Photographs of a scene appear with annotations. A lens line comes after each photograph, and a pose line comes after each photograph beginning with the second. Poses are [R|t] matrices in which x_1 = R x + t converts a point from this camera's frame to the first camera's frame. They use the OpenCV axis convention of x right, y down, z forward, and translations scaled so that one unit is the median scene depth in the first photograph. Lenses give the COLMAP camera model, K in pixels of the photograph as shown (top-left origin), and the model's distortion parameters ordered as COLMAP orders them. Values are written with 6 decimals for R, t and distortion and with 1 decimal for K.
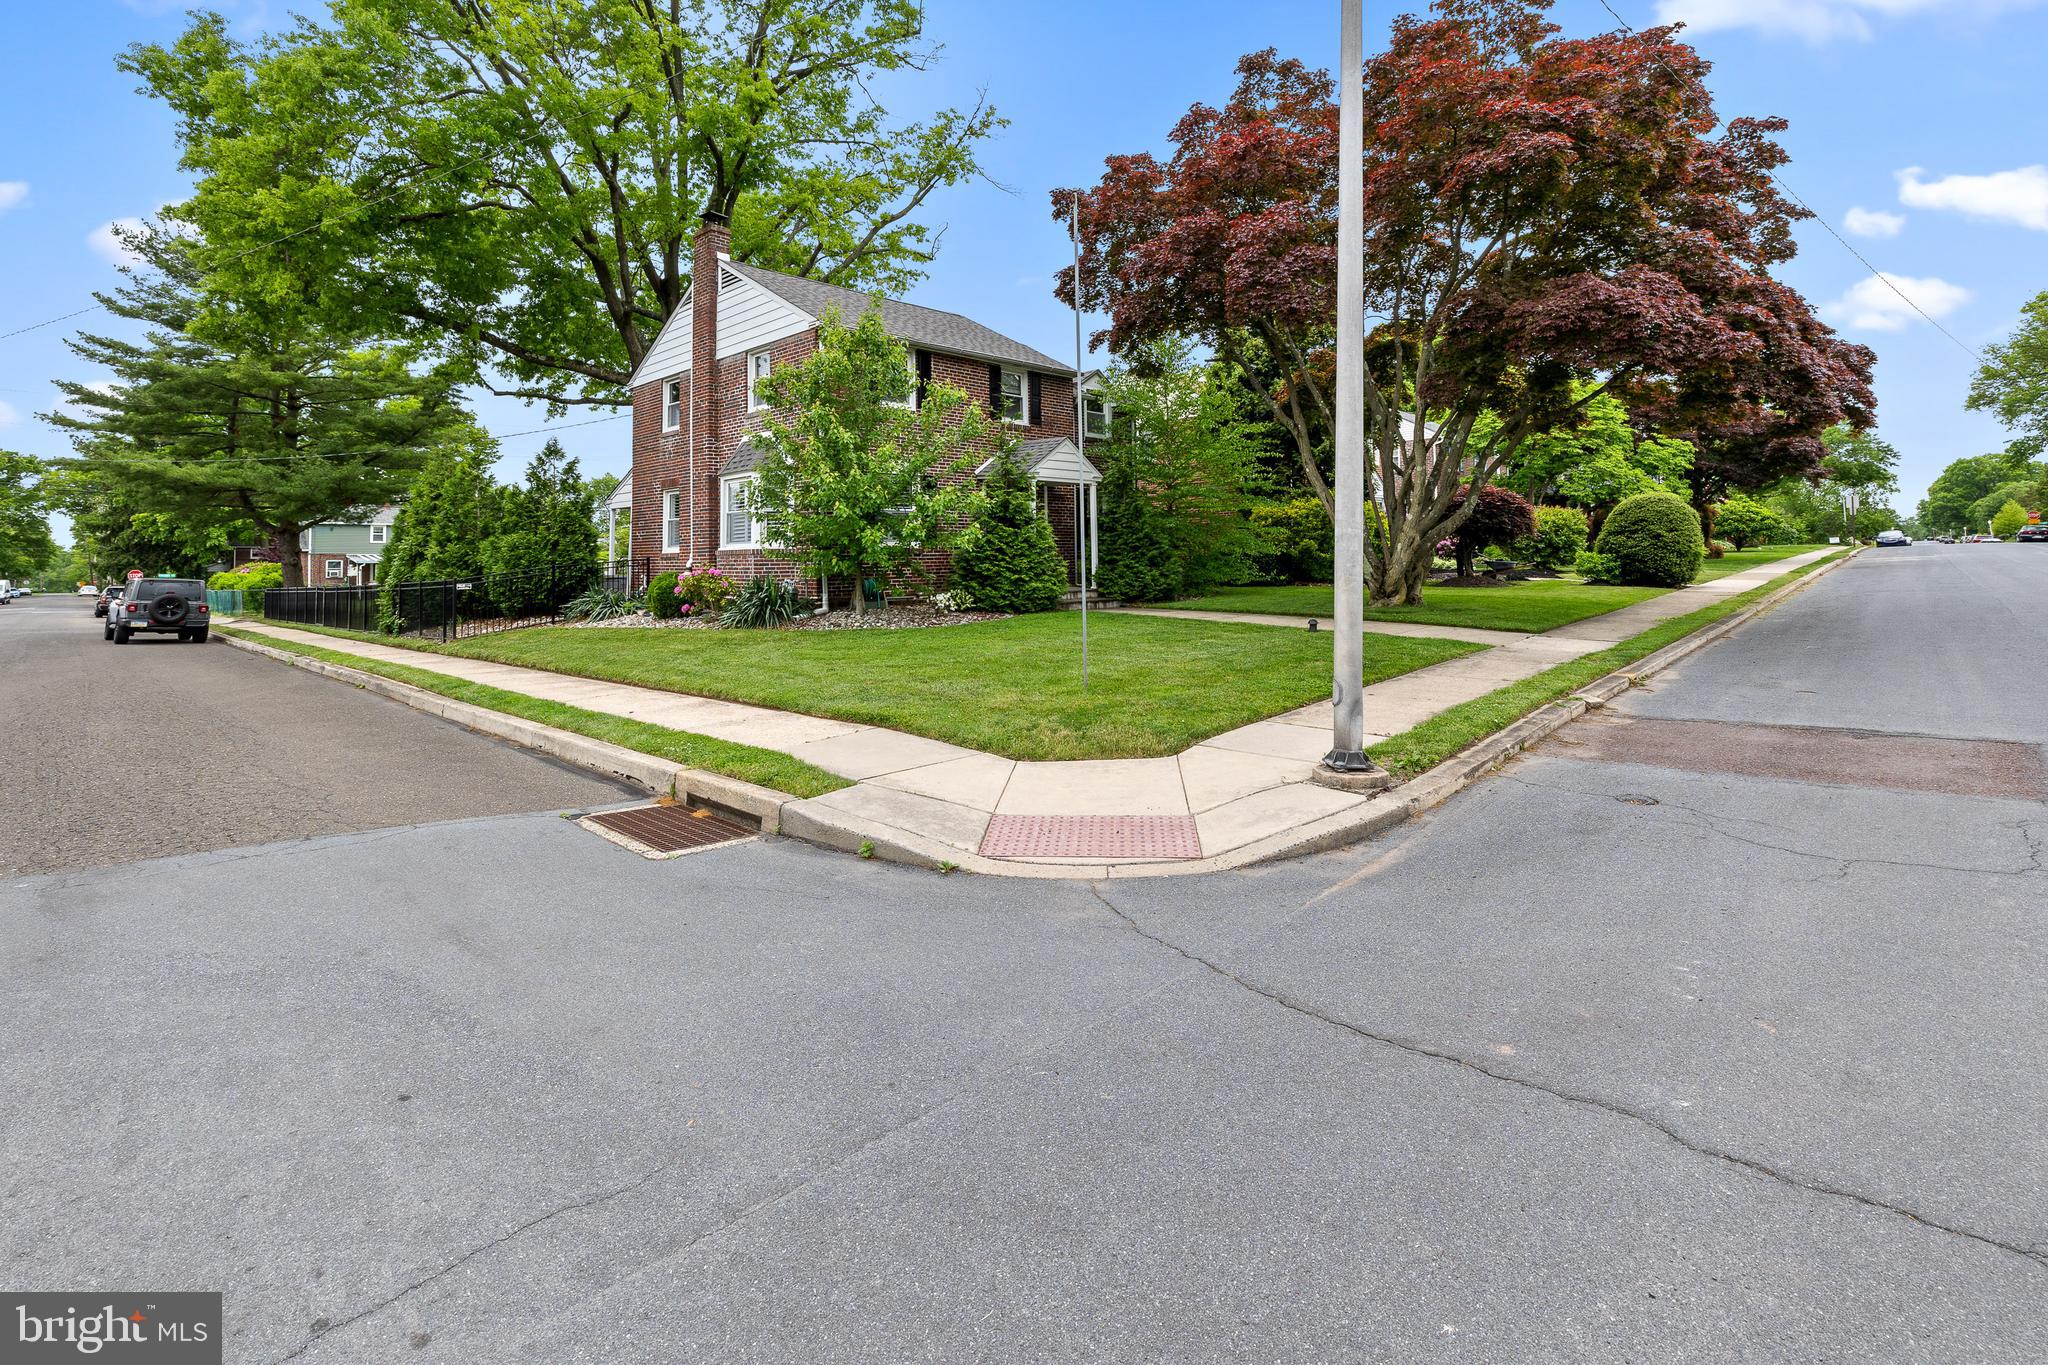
lens RADIAL K [[935.6, 0, 1023.5], [0, 935.6, 599.5], [0, 0, 1]] dist [-0.000753, -0.000060]
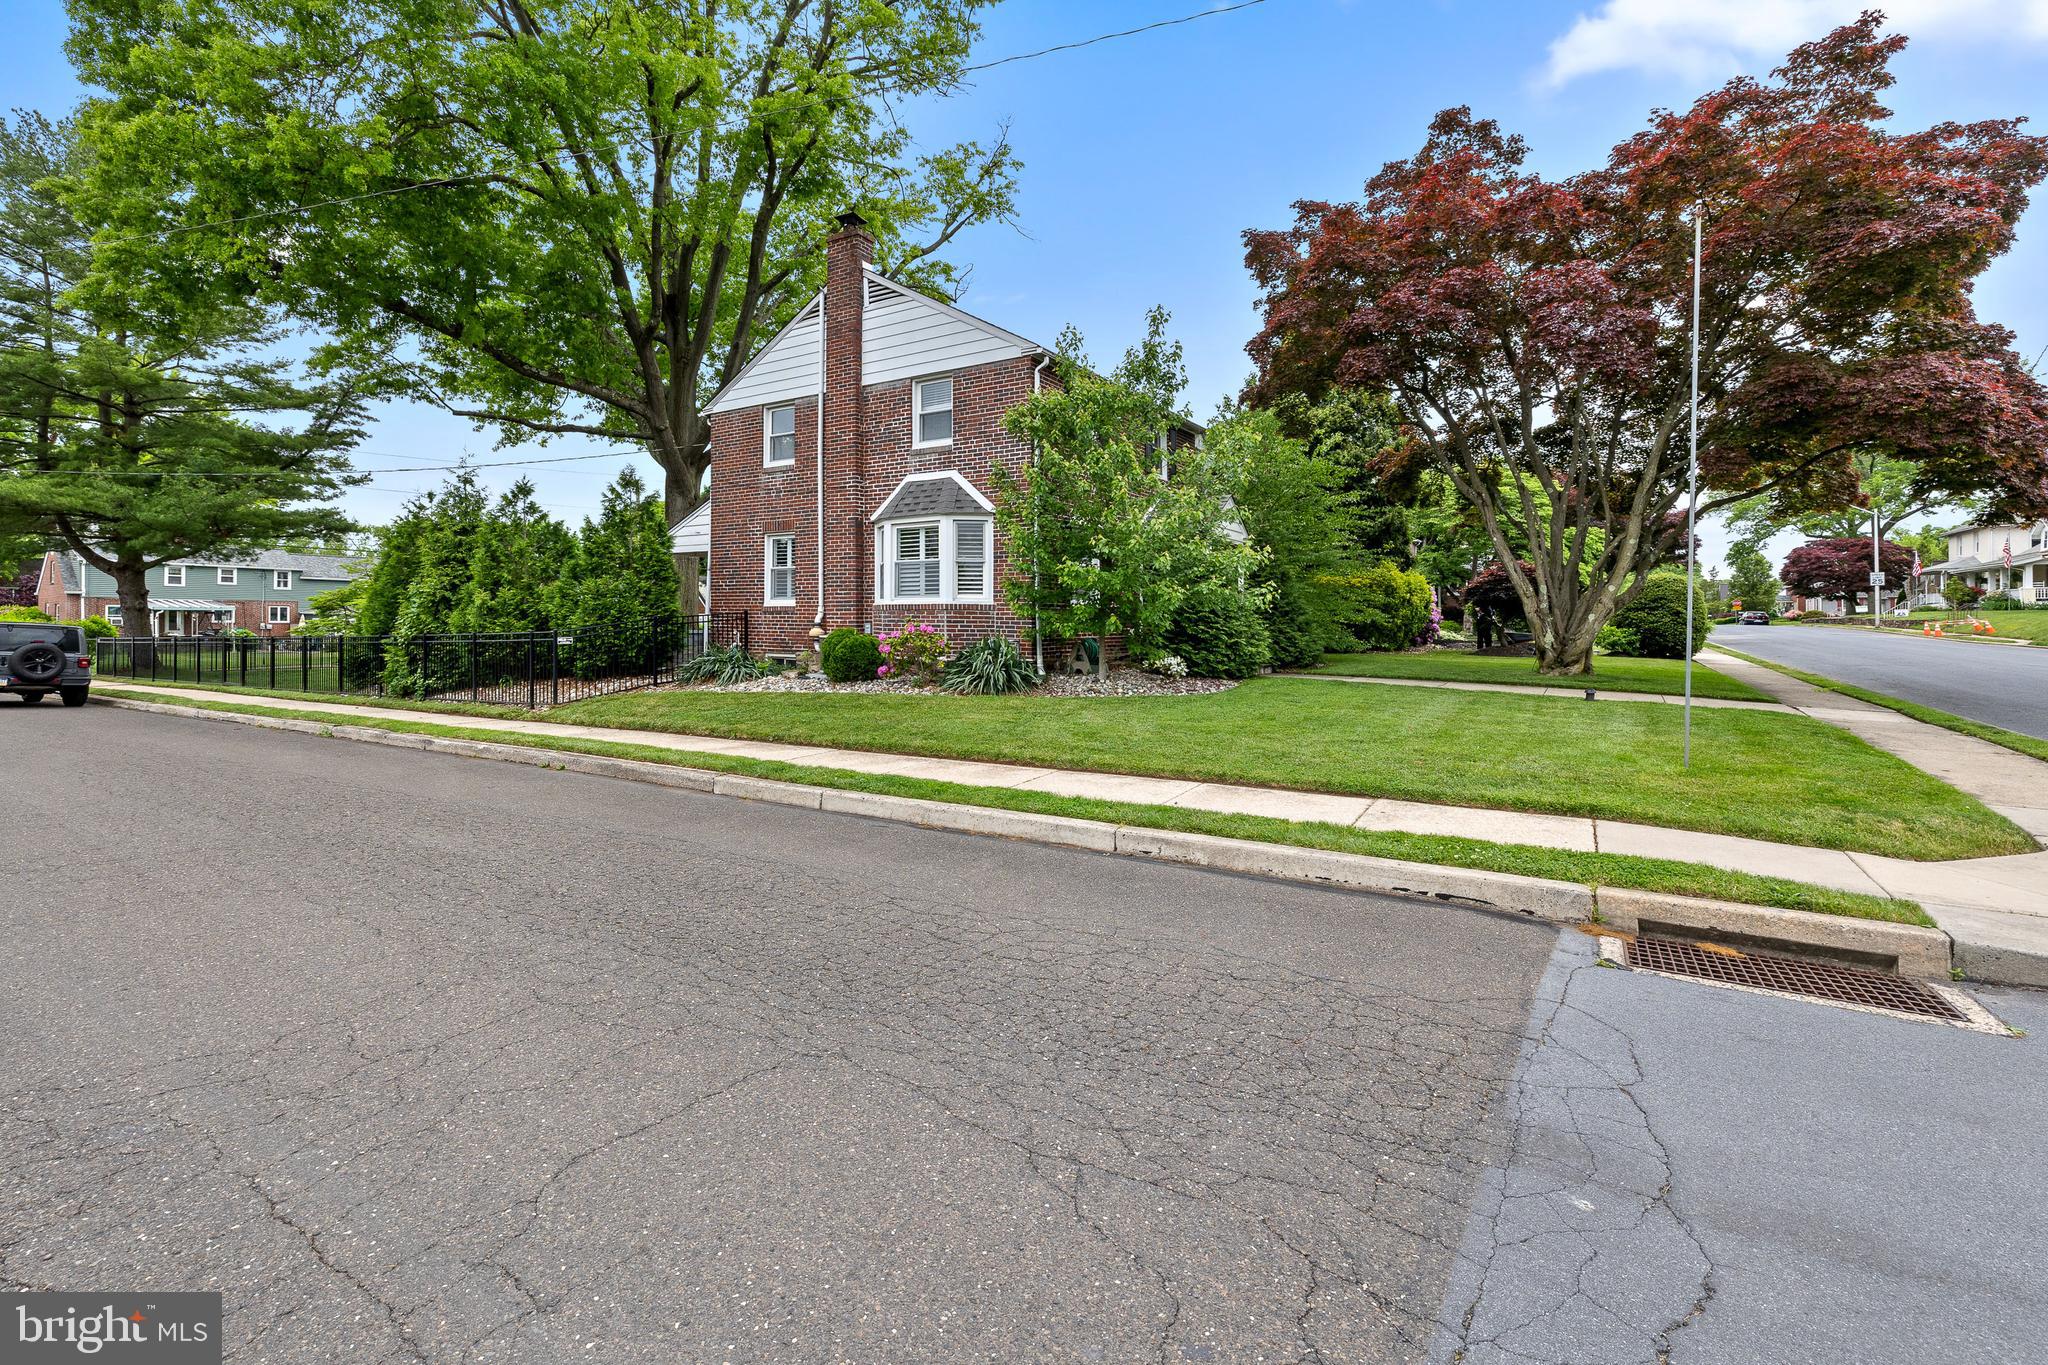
lens RADIAL K [[893.8, 0, 983.7], [0, 893.8, 689.5], [0, 0, 1]] dist [0.000498, -0.000111]
pose [[0.978716, 0.005751, 0.205137, -0.367987], [-0.012044, 0.999494, 0.029443, 0.001283], [-0.204864, -0.031287, 0.978290, 0.143887]]
